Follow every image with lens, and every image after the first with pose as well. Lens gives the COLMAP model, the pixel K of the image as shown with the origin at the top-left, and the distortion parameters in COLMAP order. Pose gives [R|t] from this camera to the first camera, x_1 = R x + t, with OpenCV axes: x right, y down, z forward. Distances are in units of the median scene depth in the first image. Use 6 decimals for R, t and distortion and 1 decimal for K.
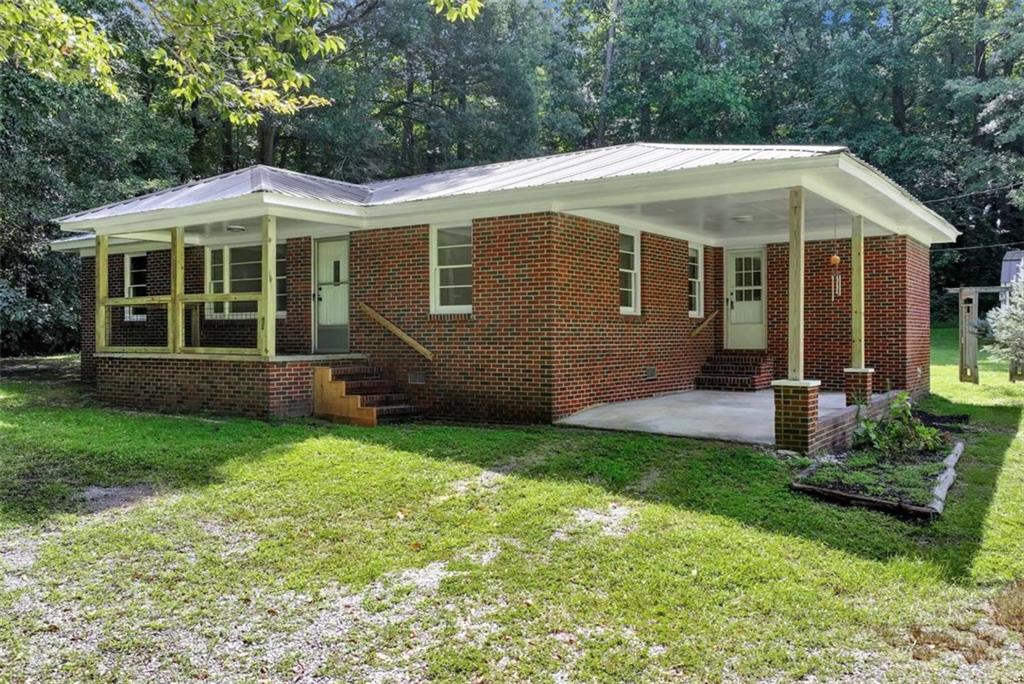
lens RADIAL K [[860.8, 0, 513.3], [0, 860.8, 339.8], [0, 0, 1]] dist [0.005292, -0.013614]
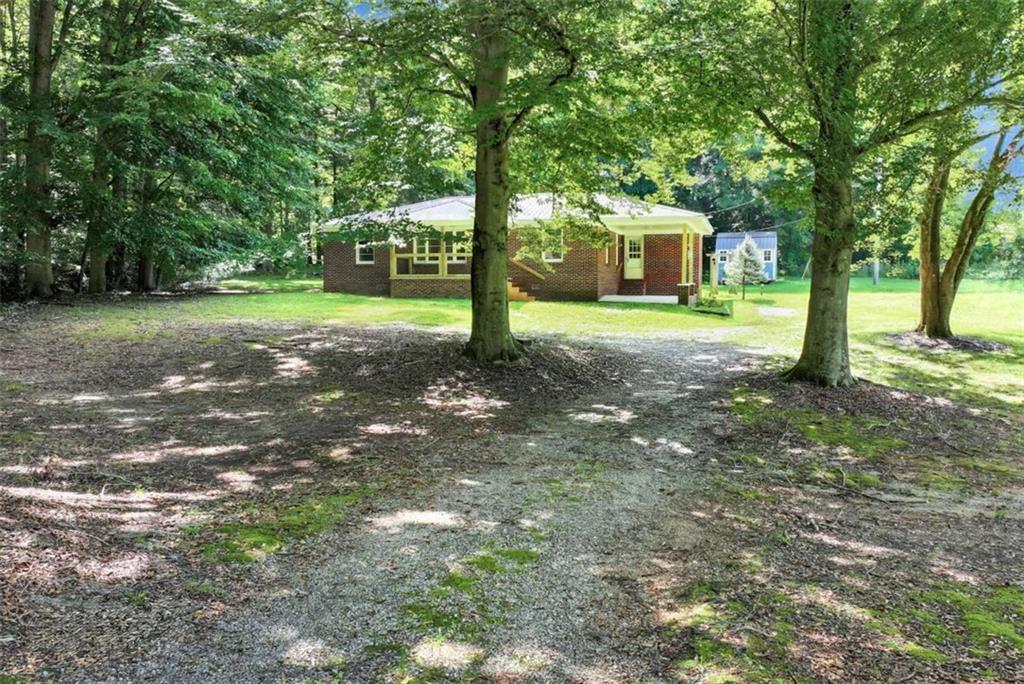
lens RADIAL K [[860.8, 0, 510.8], [0, 860.8, 342.5], [0, 0, 1]] dist [0.005292, -0.013614]
pose [[0.947428, -0.020611, 0.319305, -0.828386], [0.005207, 0.998784, 0.049021, 0.069124], [-0.319927, -0.044781, 0.946383, -1.157281]]
